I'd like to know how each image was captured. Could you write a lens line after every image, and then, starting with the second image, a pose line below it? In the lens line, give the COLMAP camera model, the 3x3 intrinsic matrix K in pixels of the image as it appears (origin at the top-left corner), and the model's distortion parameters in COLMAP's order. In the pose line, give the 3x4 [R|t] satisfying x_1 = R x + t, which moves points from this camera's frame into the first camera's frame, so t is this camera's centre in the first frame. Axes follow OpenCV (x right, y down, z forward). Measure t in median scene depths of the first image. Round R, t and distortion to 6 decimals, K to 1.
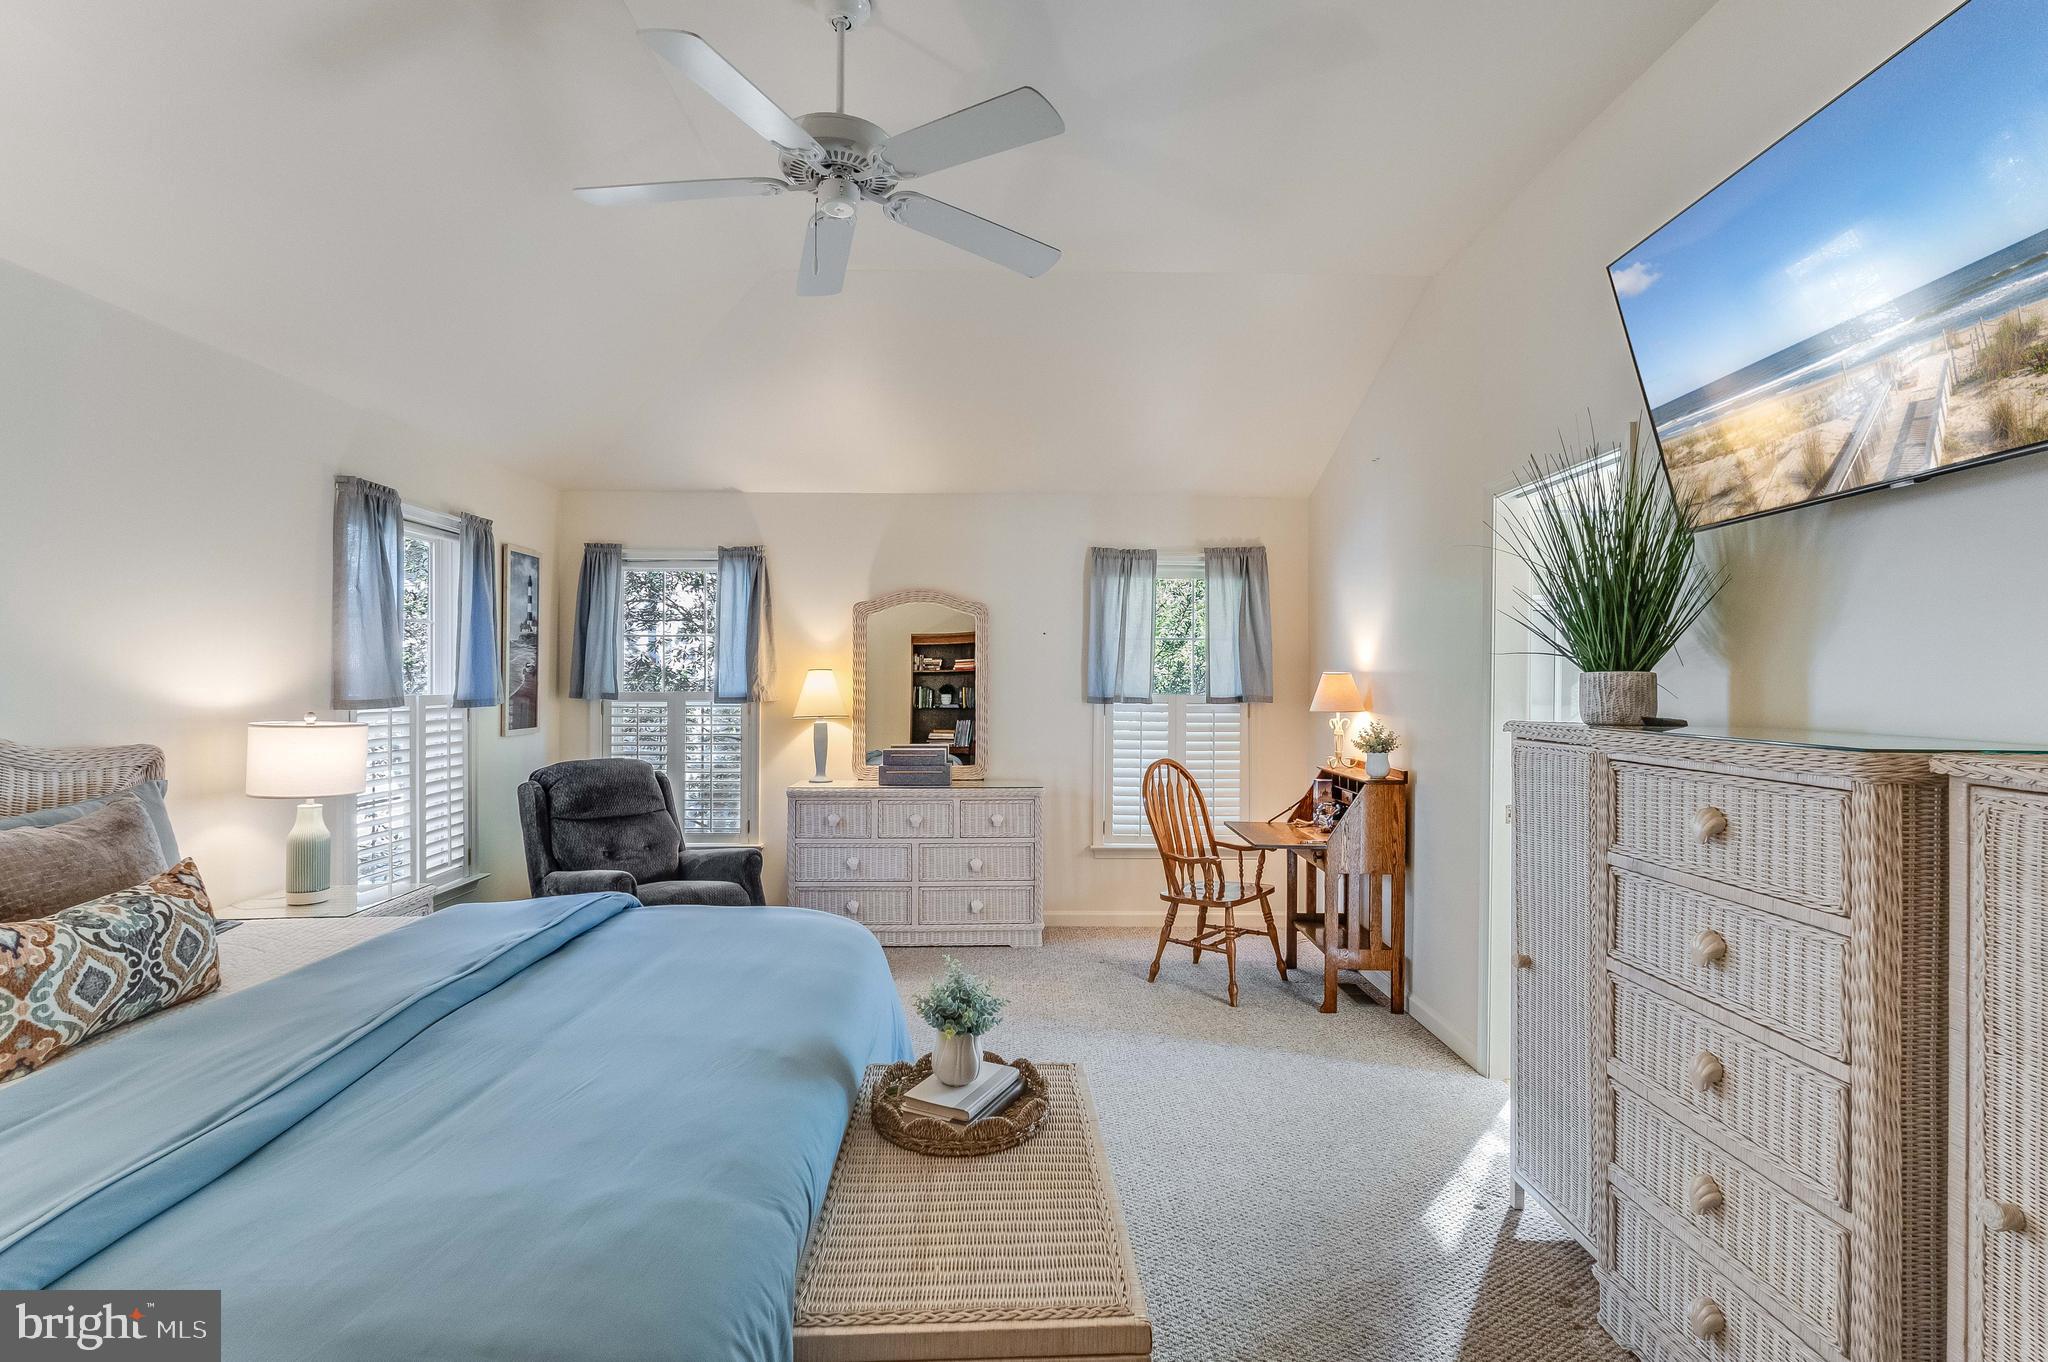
lens RADIAL K [[964.1, 0, 1024.0], [0, 964.1, 681.0], [0, 0, 1]] dist [0.003914, 0.001155]
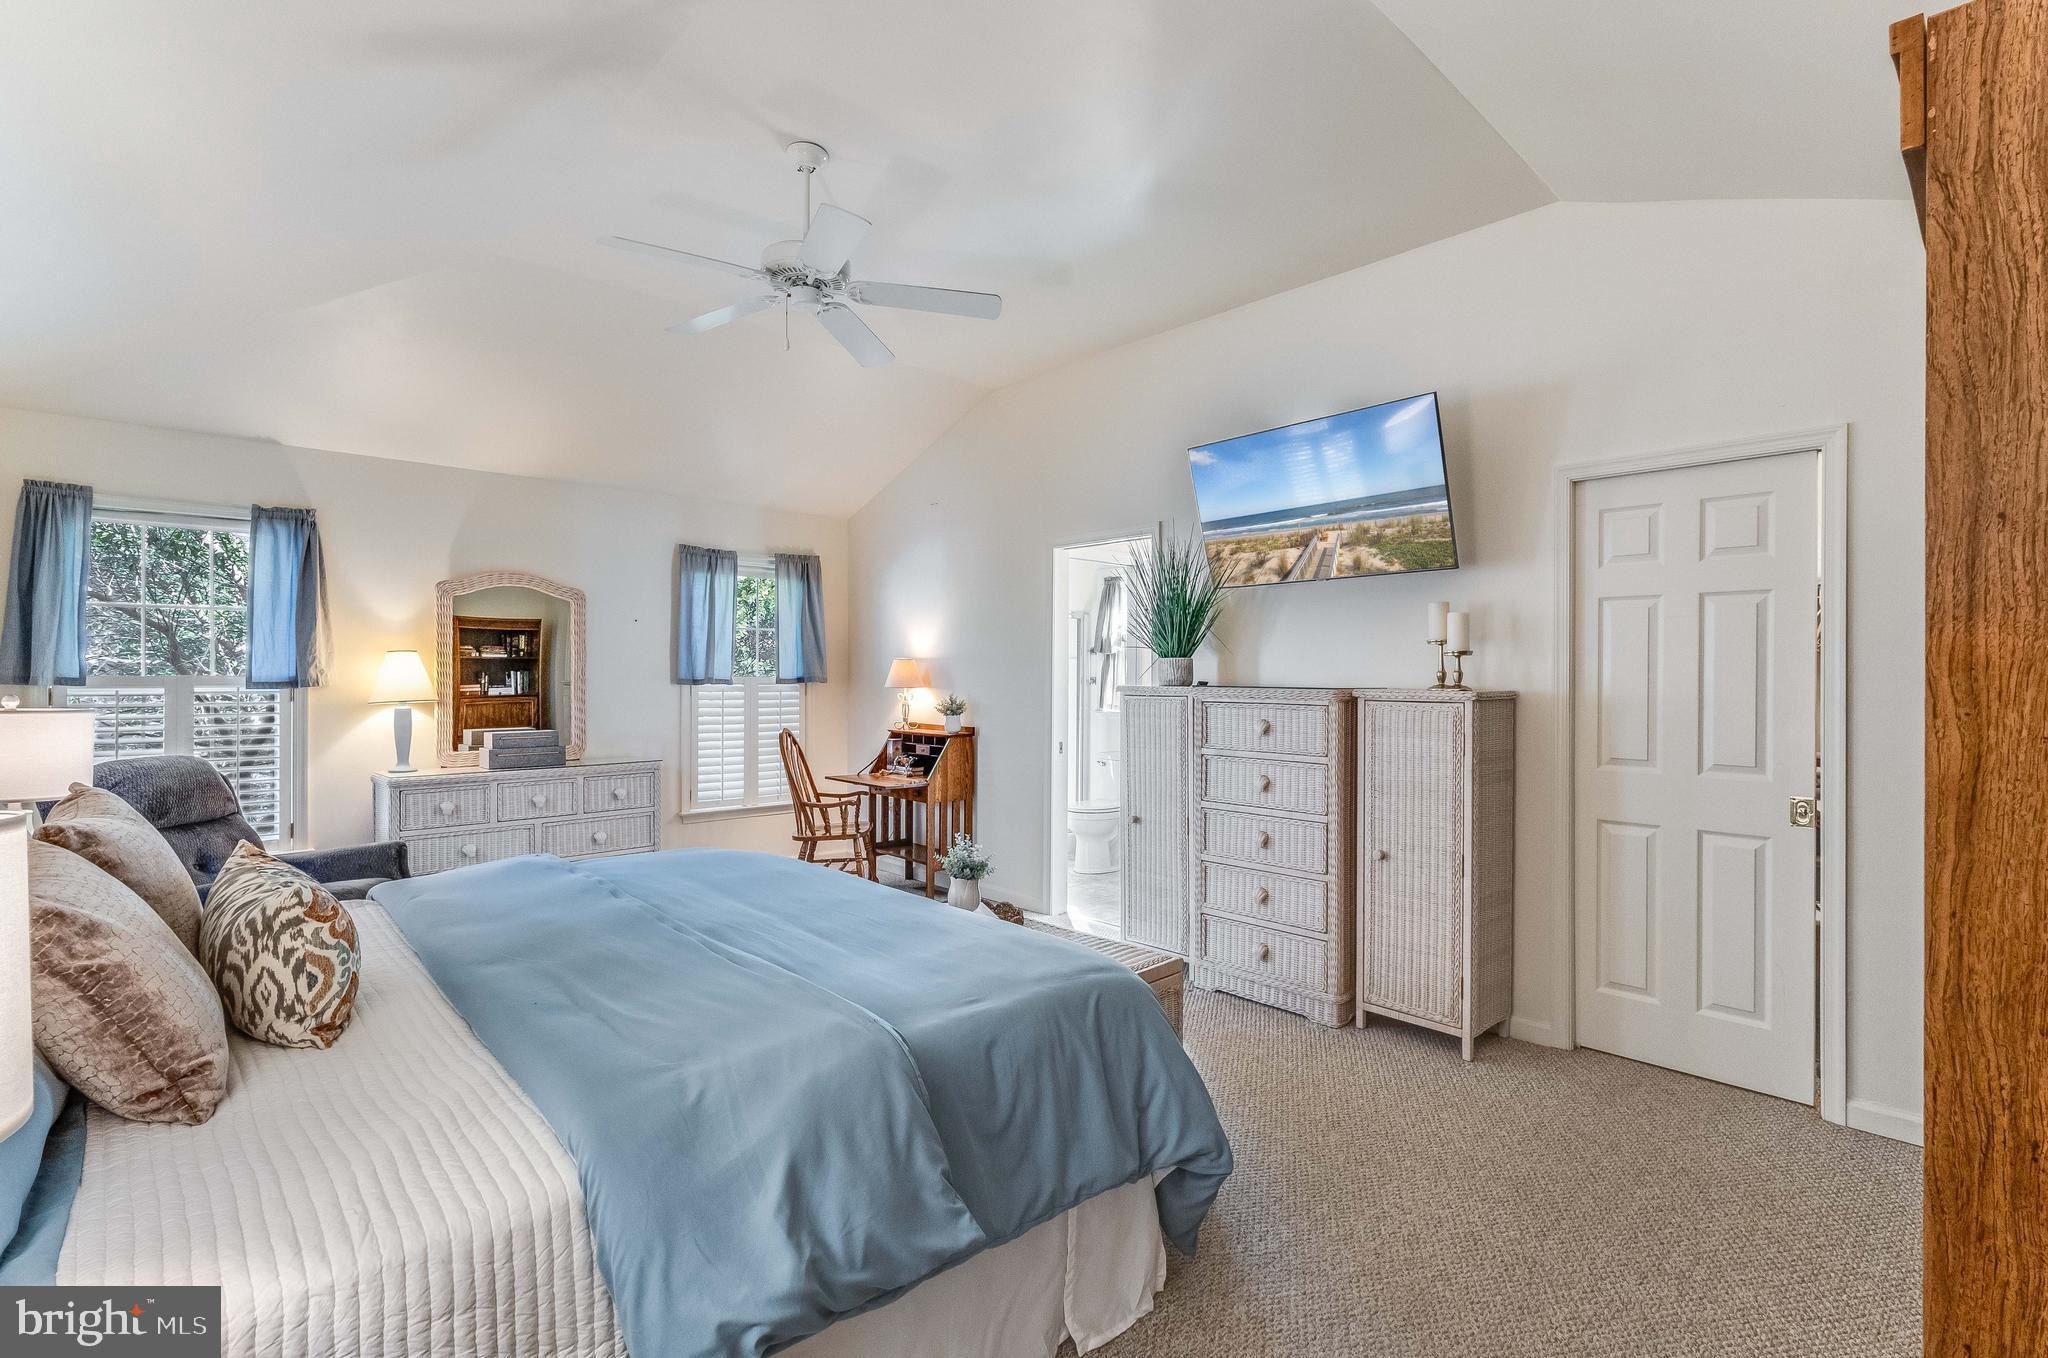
lens RADIAL K [[947.5, 0, 1028.9], [0, 947.5, 668.7], [0, 0, 1]] dist [0.002794, 0.000813]
pose [[0.744896, 0.001786, 0.667178, -0.419488], [-0.000949, 0.999998, -0.001617, 0.007065], [-0.667180, 0.000571, 0.744896, -0.095322]]
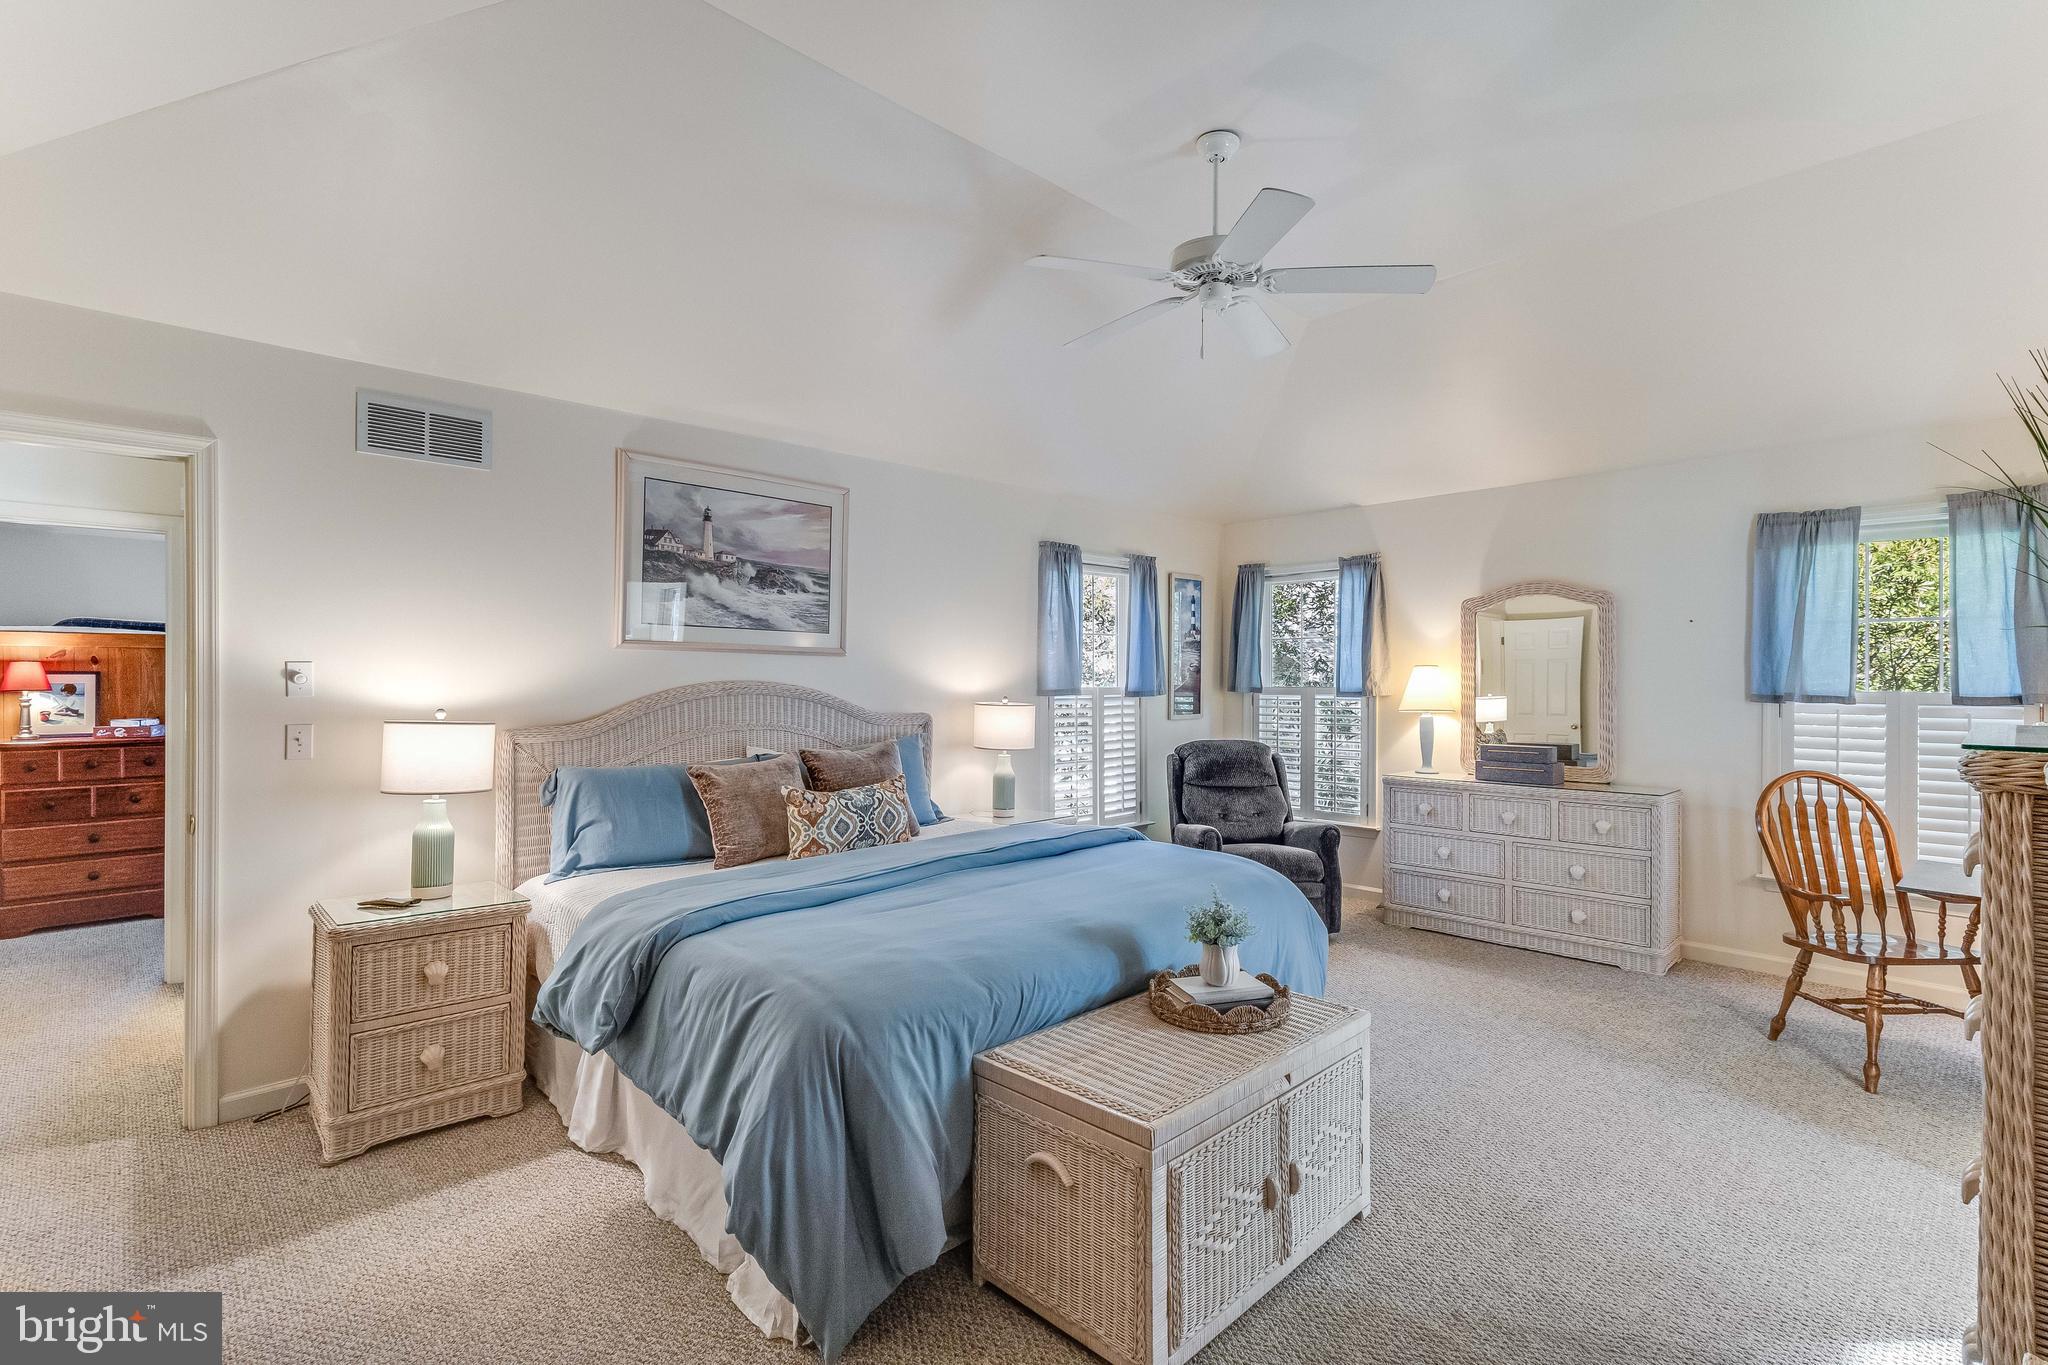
lens RADIAL K [[947.5, 0, 1028.9], [0, 947.5, 672.2], [0, 0, 1]] dist [0.002794, 0.000813]
pose [[0.681245, -0.007947, -0.732012, 0.280116], [0.000957, 0.999950, -0.009965, 0.005586], [0.732055, 0.006089, 0.681218, -0.018000]]
